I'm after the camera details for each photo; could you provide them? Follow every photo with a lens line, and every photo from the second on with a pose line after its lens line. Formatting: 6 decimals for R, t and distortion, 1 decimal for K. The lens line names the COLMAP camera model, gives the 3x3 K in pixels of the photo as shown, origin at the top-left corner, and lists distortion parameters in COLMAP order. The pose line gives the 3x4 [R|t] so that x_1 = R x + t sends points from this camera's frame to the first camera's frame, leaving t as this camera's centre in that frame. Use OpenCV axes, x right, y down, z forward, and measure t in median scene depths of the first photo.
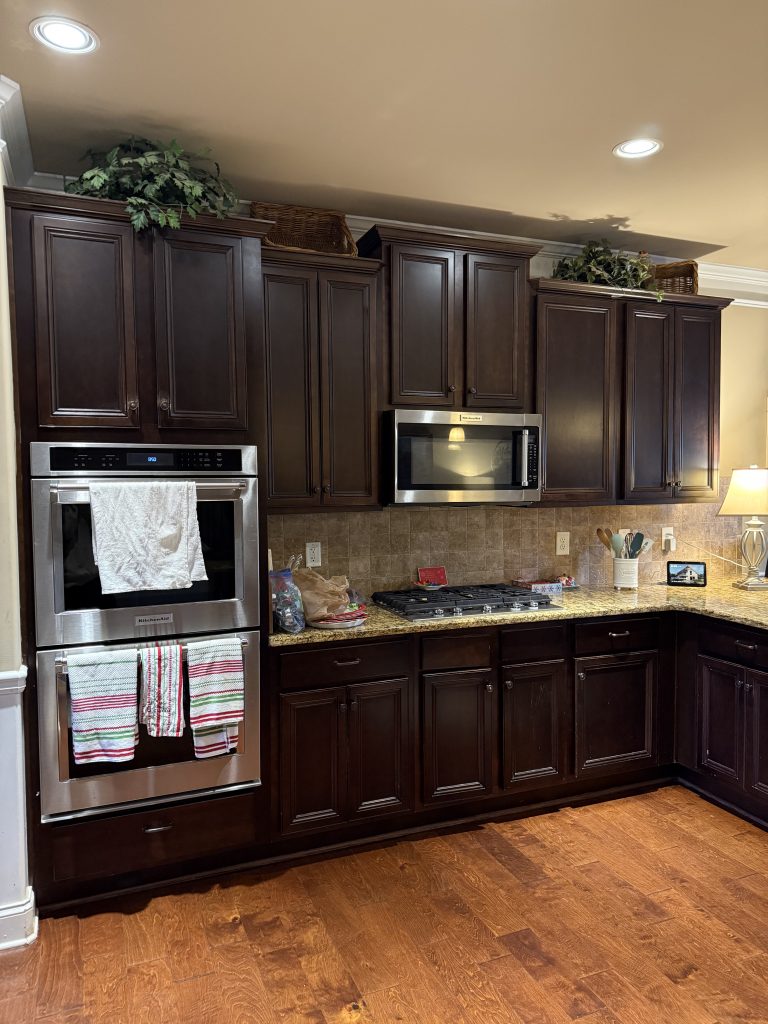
lens RADIAL K [[722.1, 0, 383.2], [0, 722.1, 518.0], [0, 0, 1]] dist [-0.008342, 0.005143]
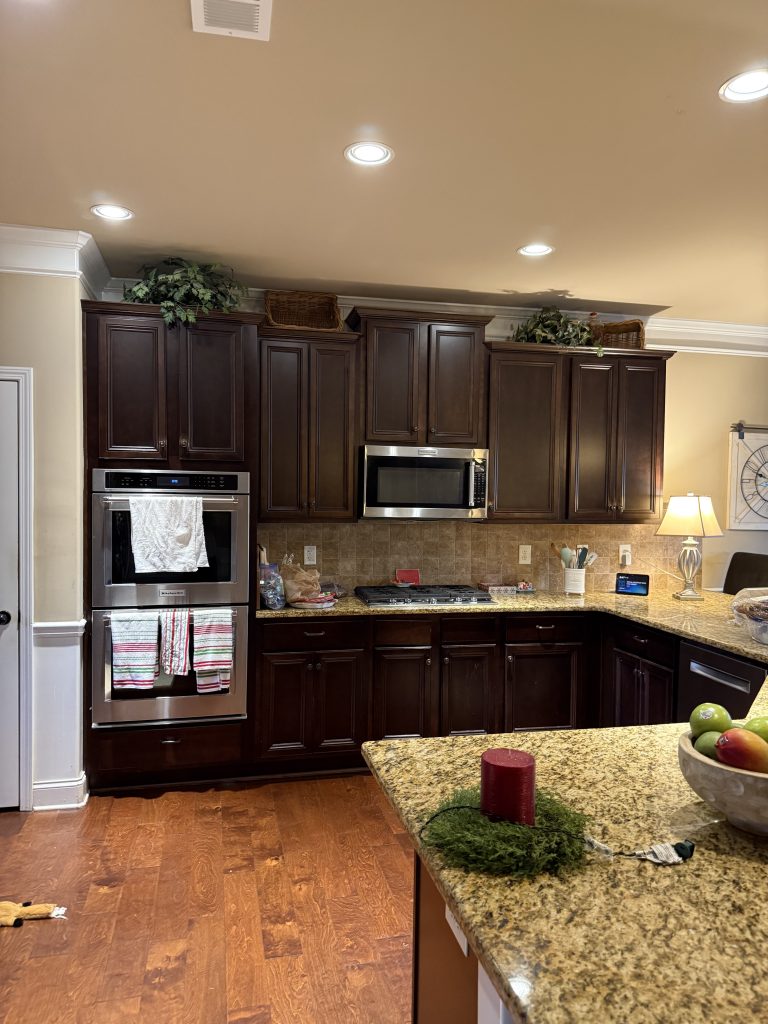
lens RADIAL K [[719.0, 0, 385.3], [0, 719.0, 521.8], [0, 0, 1]] dist [0.000575, -0.003290]
pose [[0.987219, 0.026324, -0.157183, 0.296190], [-0.029297, 0.999432, -0.016625, 0.010114], [0.156656, 0.021017, 0.987430, -0.318804]]
